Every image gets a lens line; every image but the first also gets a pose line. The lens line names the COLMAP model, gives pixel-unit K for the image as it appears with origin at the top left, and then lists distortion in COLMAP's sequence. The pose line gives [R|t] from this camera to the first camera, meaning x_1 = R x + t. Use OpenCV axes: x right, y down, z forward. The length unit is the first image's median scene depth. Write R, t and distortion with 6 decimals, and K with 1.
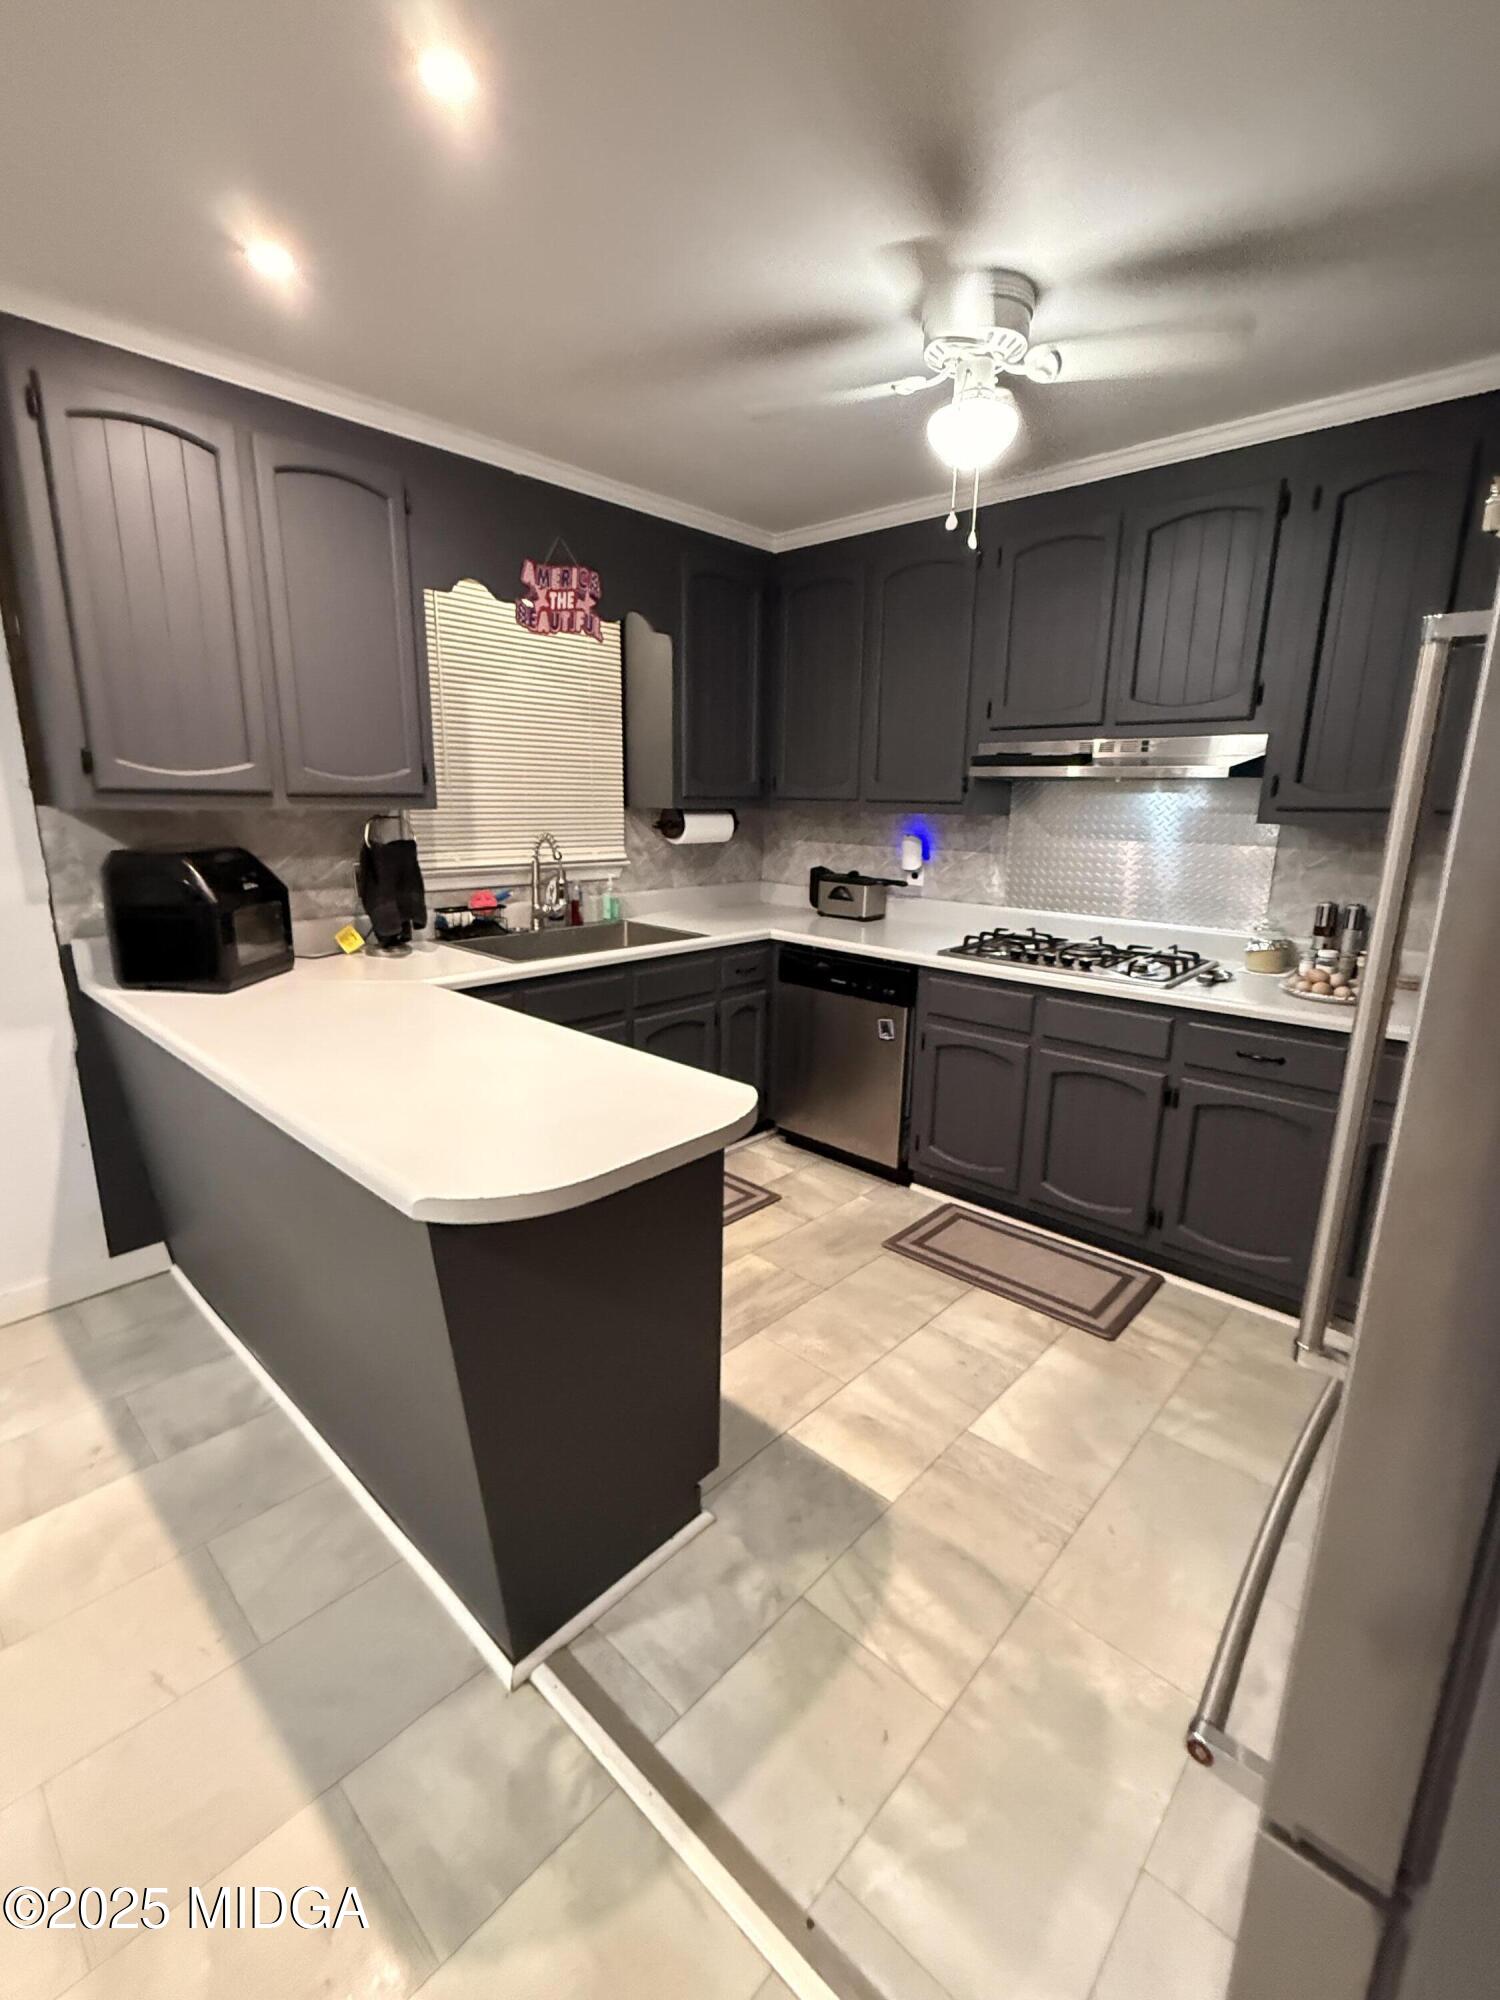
lens RADIAL K [[872.9, 0, 720.0], [0, 872.9, 1002.0], [0, 0, 1]] dist [-0.001164, -0.001207]
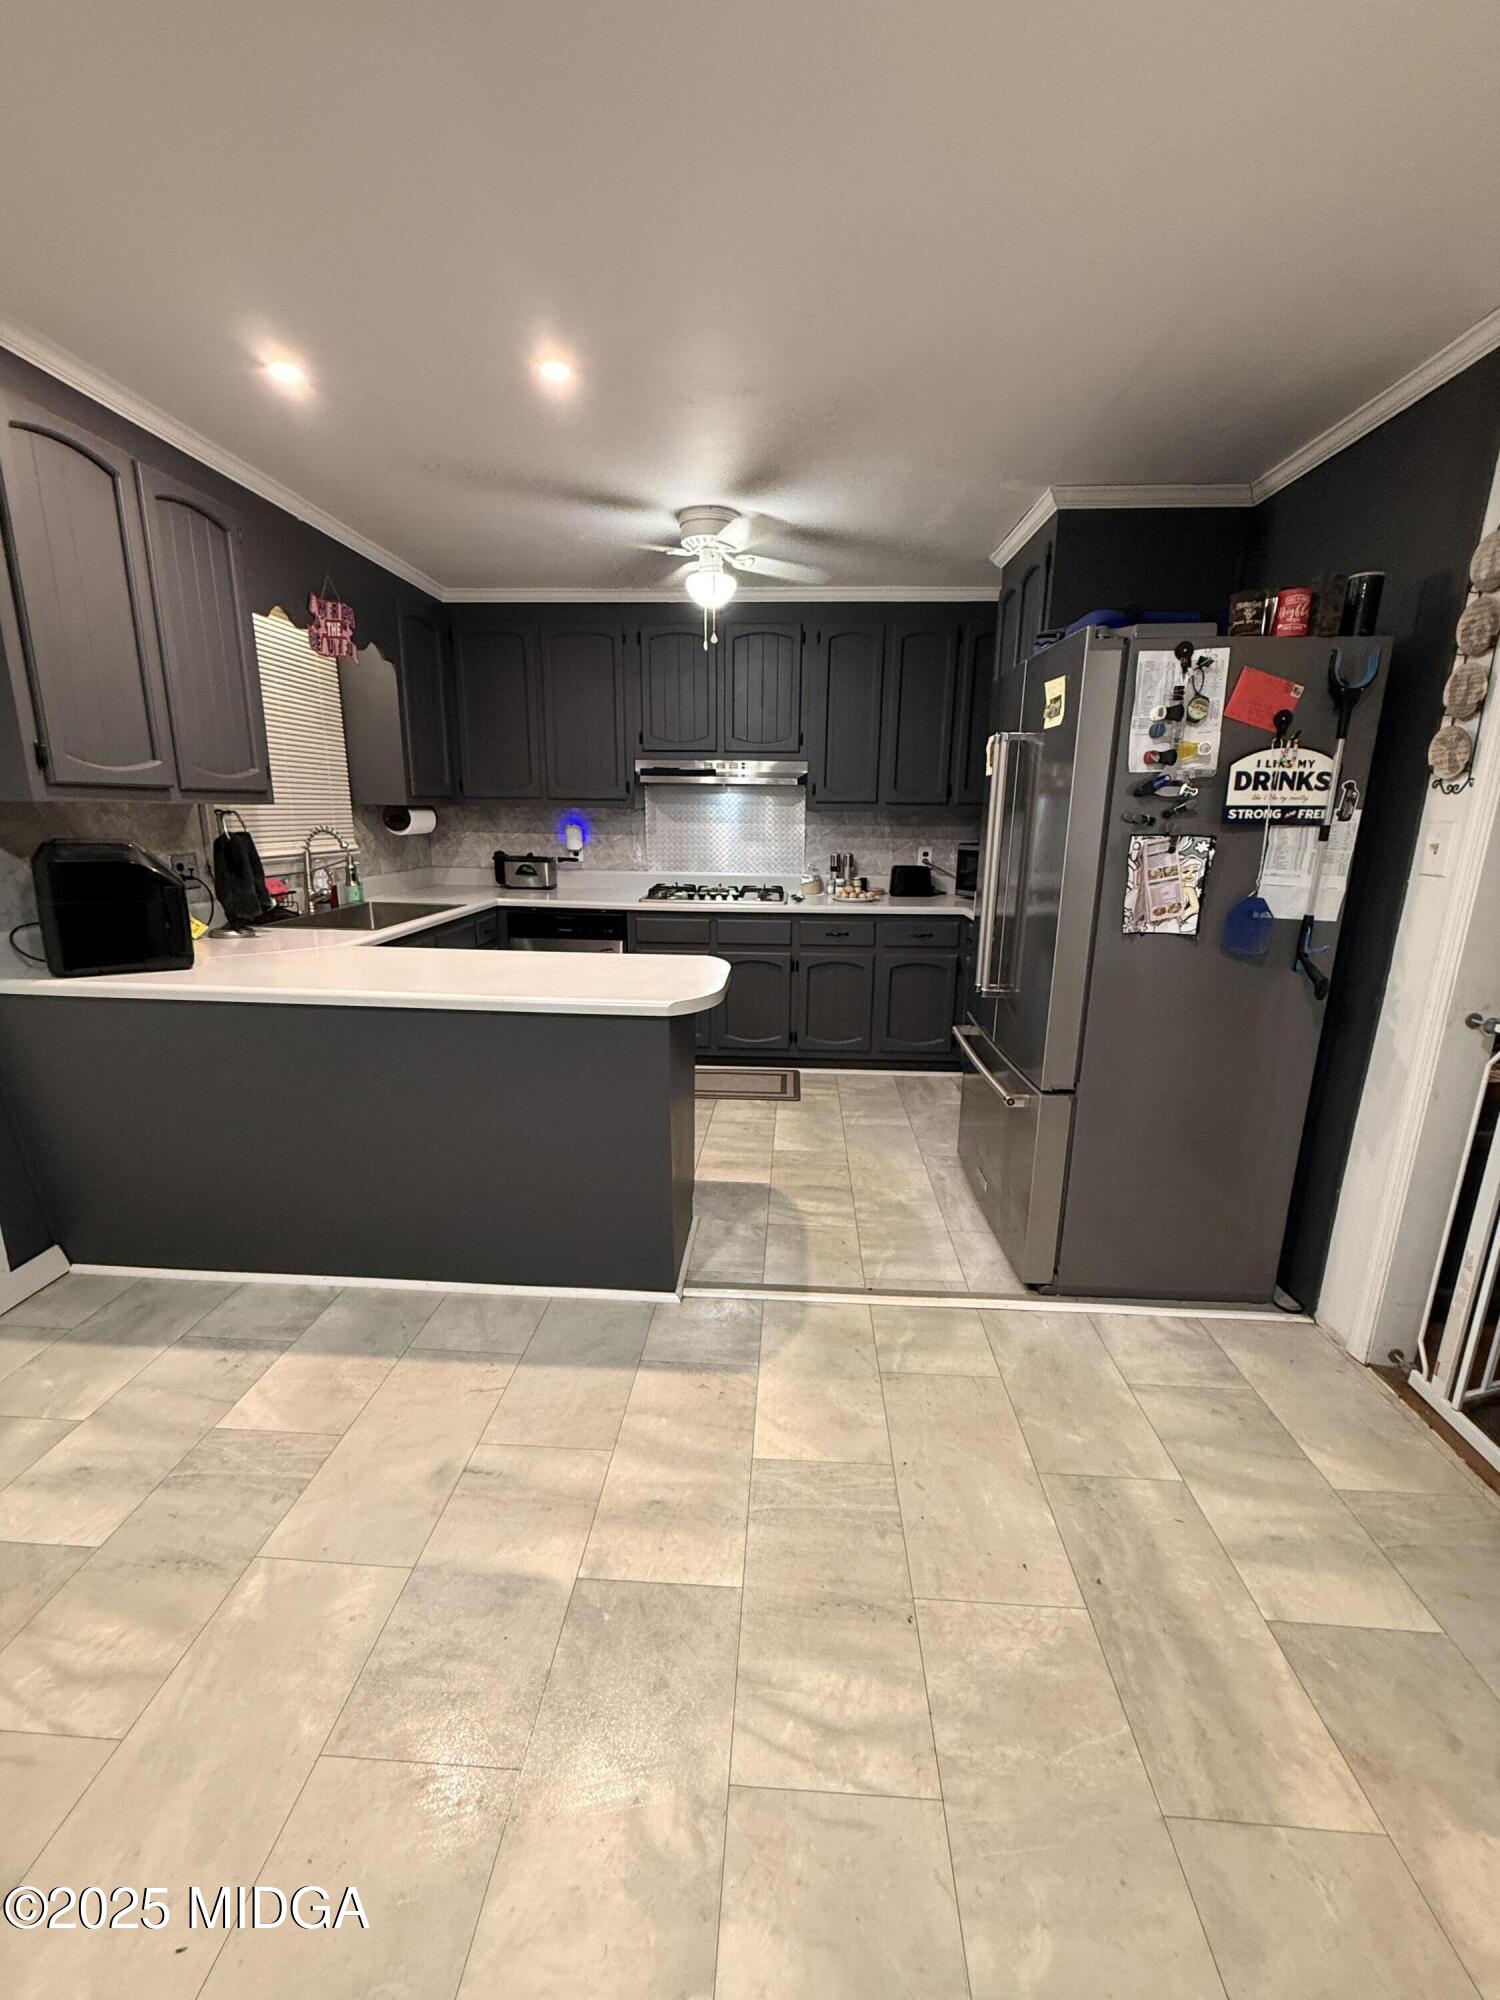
lens RADIAL K [[792.0, 0, 736.6], [0, 792.0, 990.3], [0, 0, 1]] dist [-0.001463, -0.000985]
pose [[0.776225, -0.146119, 0.613289, -0.535825], [0.143904, 0.988155, 0.053297, 0.053039], [-0.613813, 0.046884, 0.788058, -0.182104]]
